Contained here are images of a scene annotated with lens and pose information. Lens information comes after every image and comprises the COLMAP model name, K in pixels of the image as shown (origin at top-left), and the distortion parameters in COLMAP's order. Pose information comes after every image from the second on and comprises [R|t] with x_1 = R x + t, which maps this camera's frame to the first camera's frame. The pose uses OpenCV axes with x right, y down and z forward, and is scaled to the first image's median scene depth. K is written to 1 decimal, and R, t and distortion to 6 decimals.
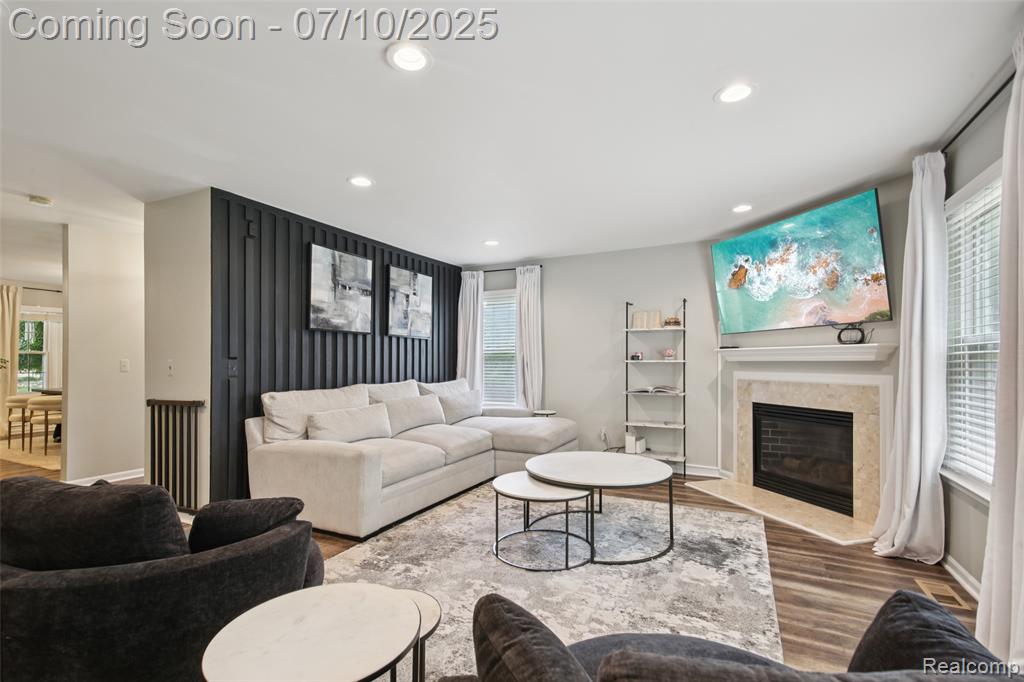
lens RADIAL K [[474.0, 0, 506.4], [0, 474.0, 357.8], [0, 0, 1]] dist [0.023313, -0.001622]
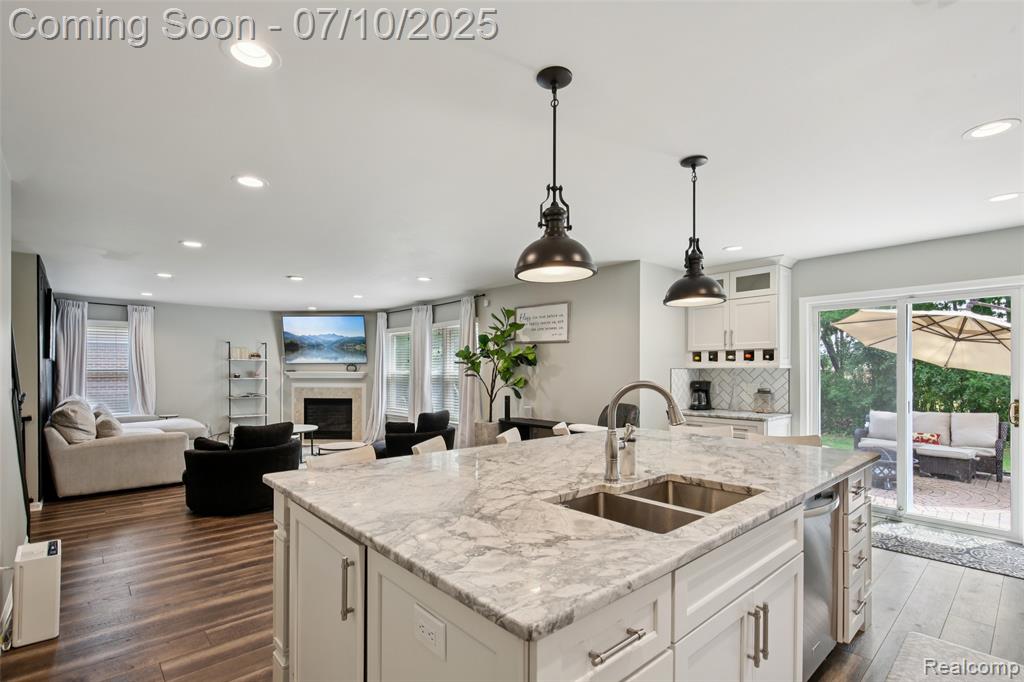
lens RADIAL K [[474.0, 0, 494.3], [0, 474.0, 371.5], [0, 0, 1]] dist [0.023313, -0.001622]
pose [[0.378778, -0.001156, 0.925487, -1.048256], [-0.008606, 0.999952, 0.004771, -0.037541], [-0.925448, -0.009772, 0.378750, -0.515145]]
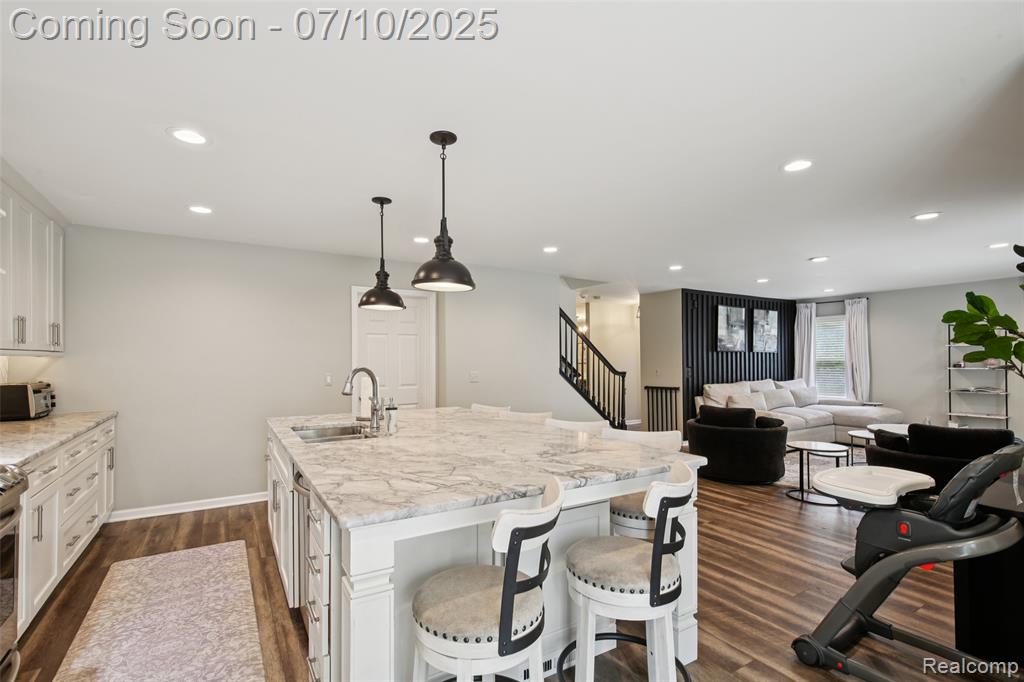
lens RADIAL K [[474.0, 0, 521.7], [0, 474.0, 354.0], [0, 0, 1]] dist [0.023313, -0.001622]
pose [[0.866941, -0.010407, -0.498301, -0.135999], [0.008516, 0.999945, -0.006066, -0.040329], [0.498337, 0.001016, 0.866983, -0.920386]]
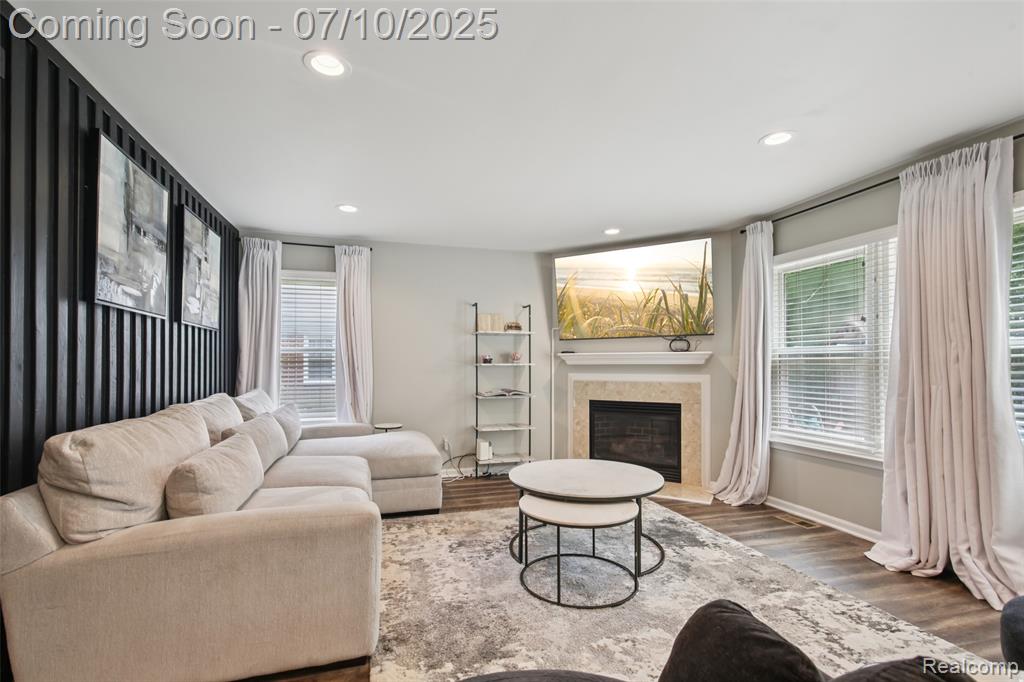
lens RADIAL K [[474.0, 0, 514.4], [0, 474.0, 358.8], [0, 0, 1]] dist [0.023313, -0.001622]
pose [[0.723081, 0.008663, 0.690709, -0.406871], [-0.004931, 0.999961, -0.007380, 0.002523], [-0.690745, 0.001930, 0.723095, 0.295508]]
